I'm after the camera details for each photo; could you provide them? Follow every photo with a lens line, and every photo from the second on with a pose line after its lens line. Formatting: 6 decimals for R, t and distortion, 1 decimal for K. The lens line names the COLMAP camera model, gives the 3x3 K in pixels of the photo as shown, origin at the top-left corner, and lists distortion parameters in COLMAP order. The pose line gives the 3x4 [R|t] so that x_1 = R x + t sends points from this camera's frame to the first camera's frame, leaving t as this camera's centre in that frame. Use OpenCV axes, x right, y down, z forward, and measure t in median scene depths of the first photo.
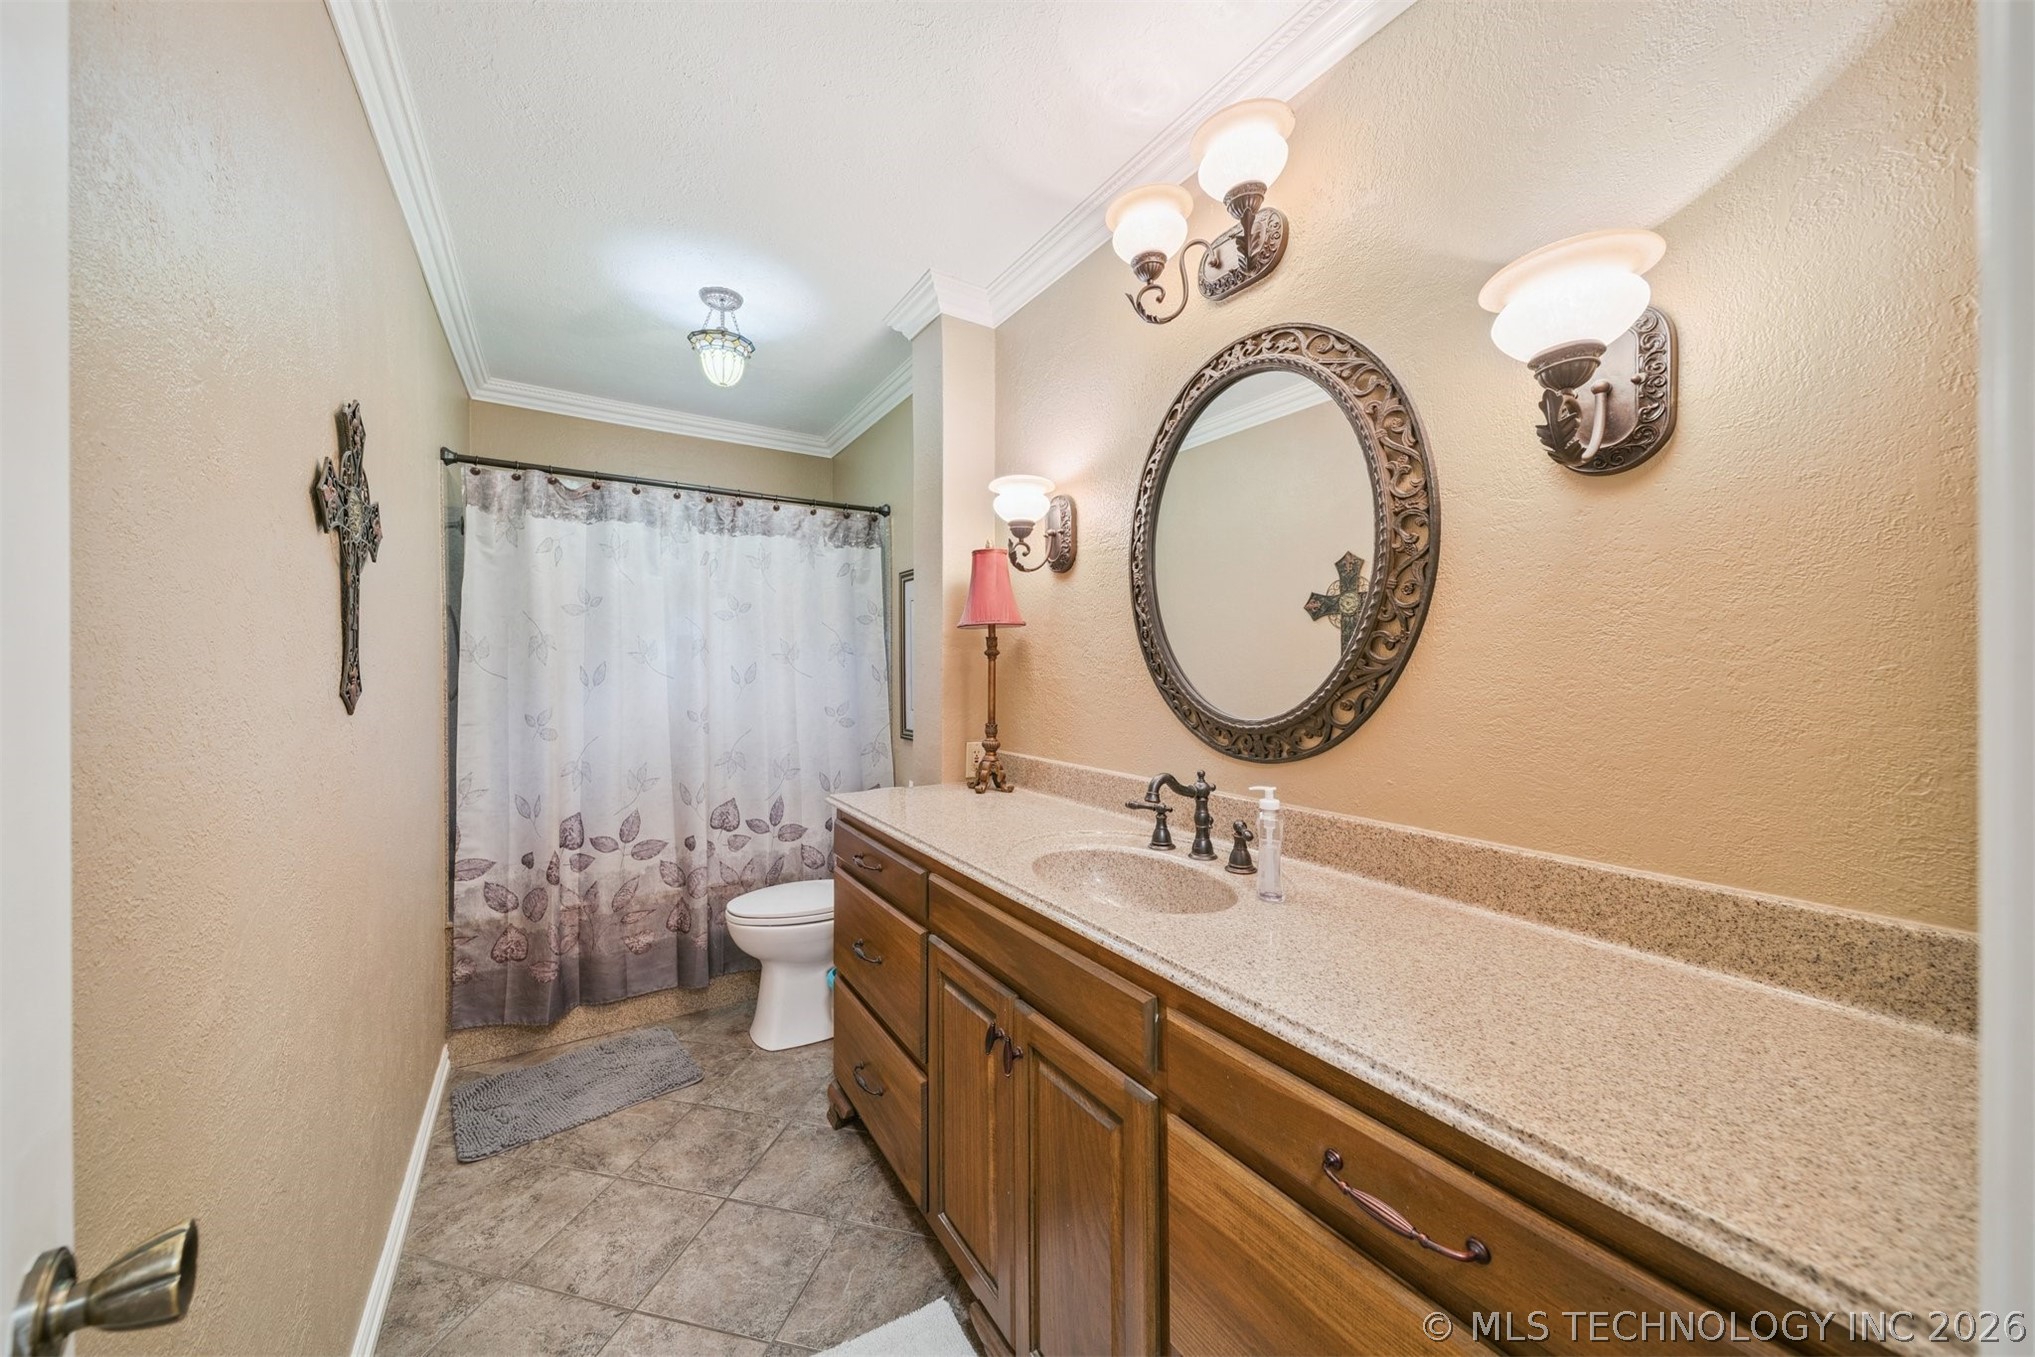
lens RADIAL K [[712.5, 0, 1001.5], [0, 712.5, 669.6], [0, 0, 1]] dist [0.015011, -0.003969]
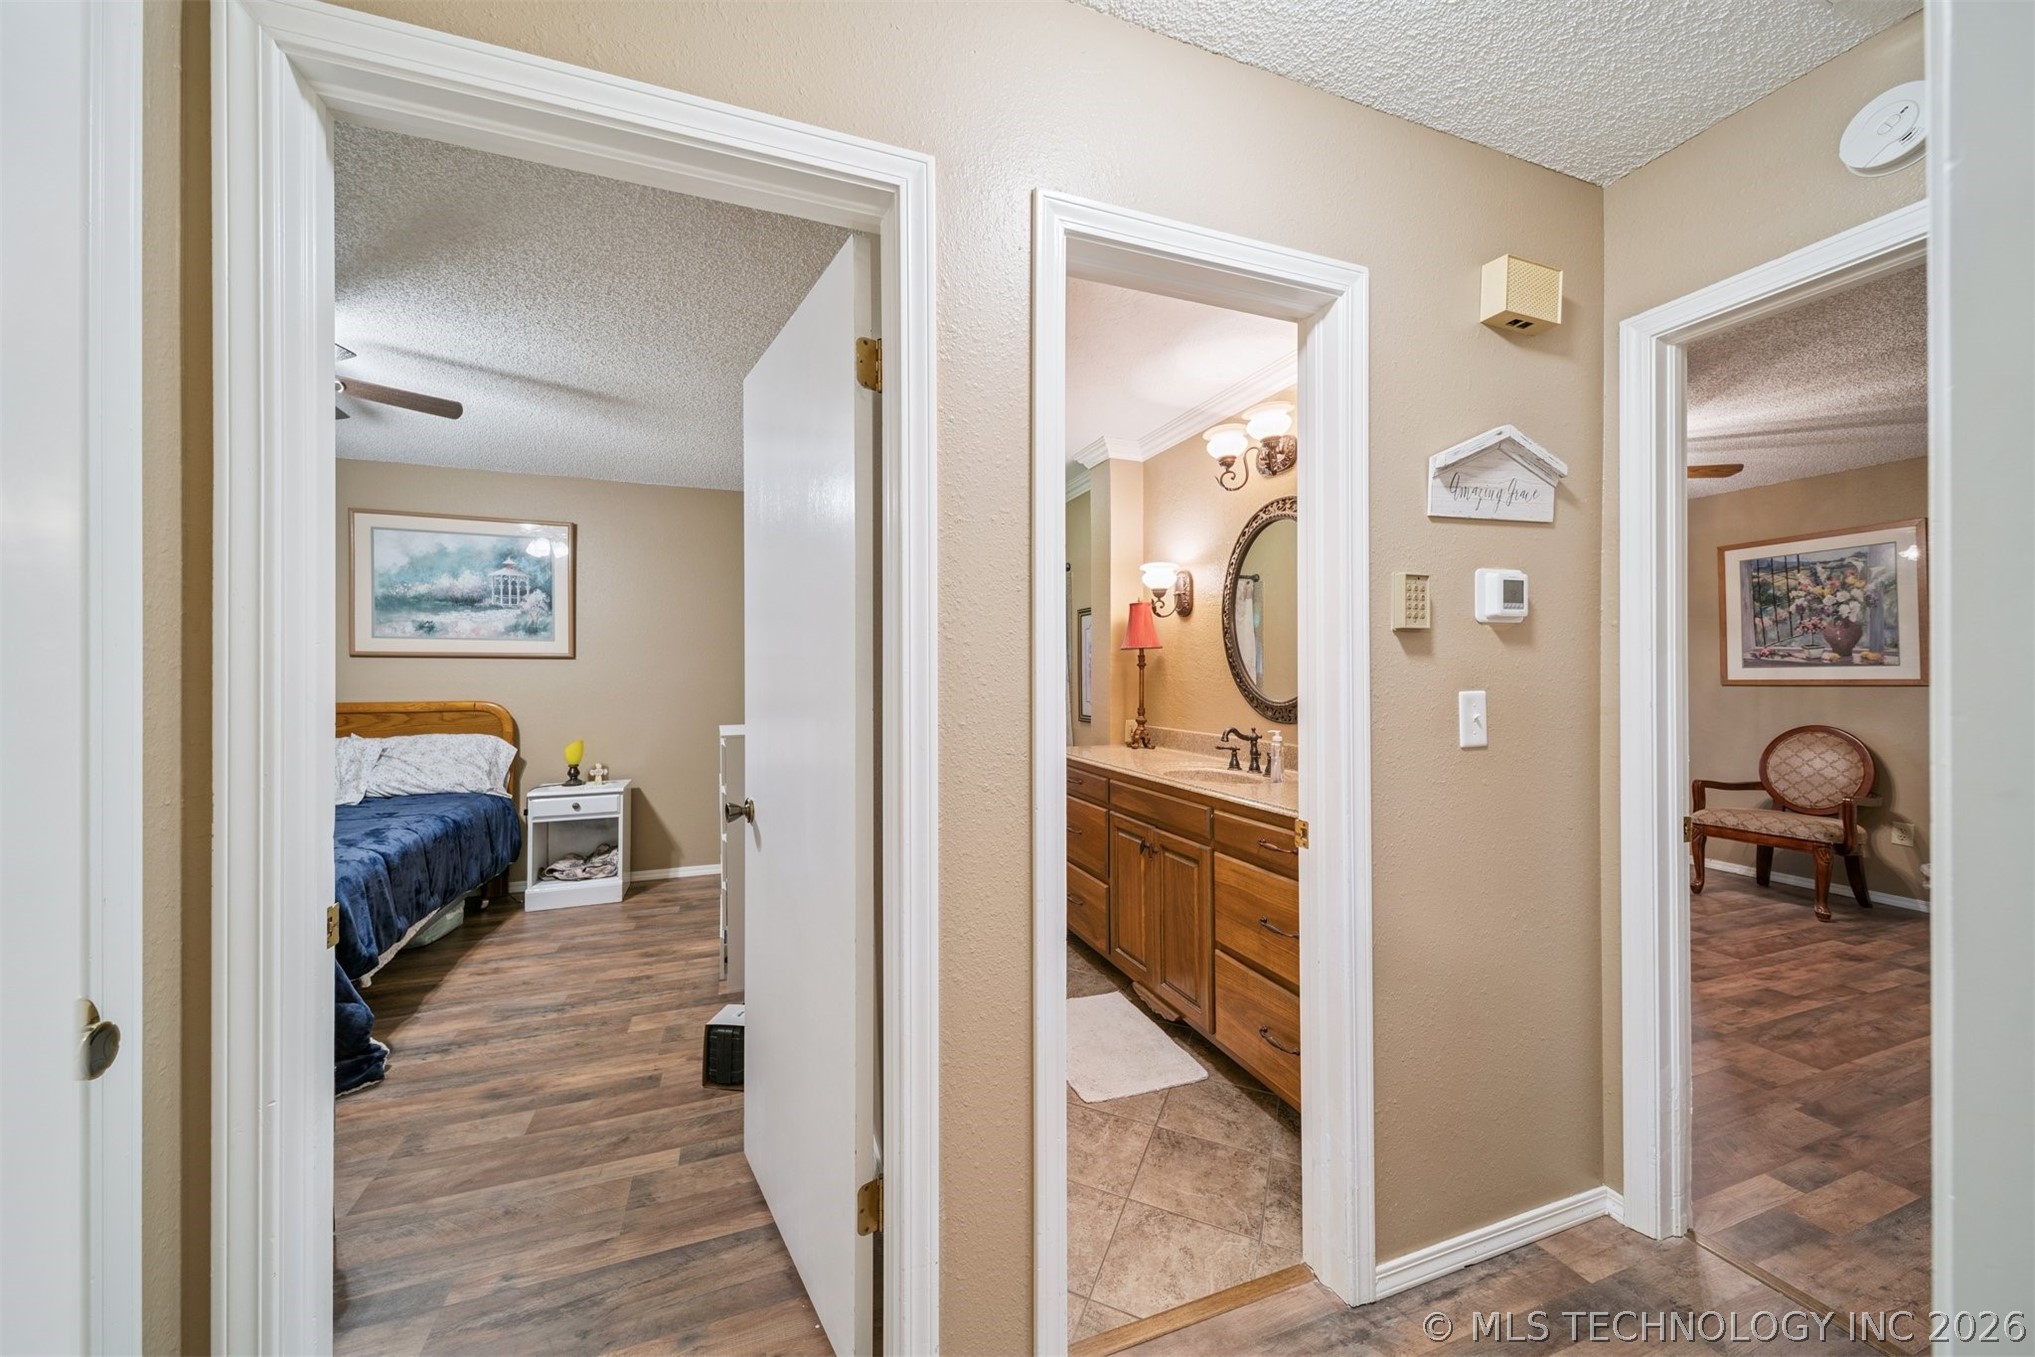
lens RADIAL K [[712.5, 0, 1001.5], [0, 712.5, 669.6], [0, 0, 1]] dist [0.015011, -0.003969]
pose [[0.979406, -0.002116, -0.201888, 0.002487], [0.000780, 0.999977, -0.006700, -0.001663], [0.201897, 0.006405, 0.979386, -0.830016]]
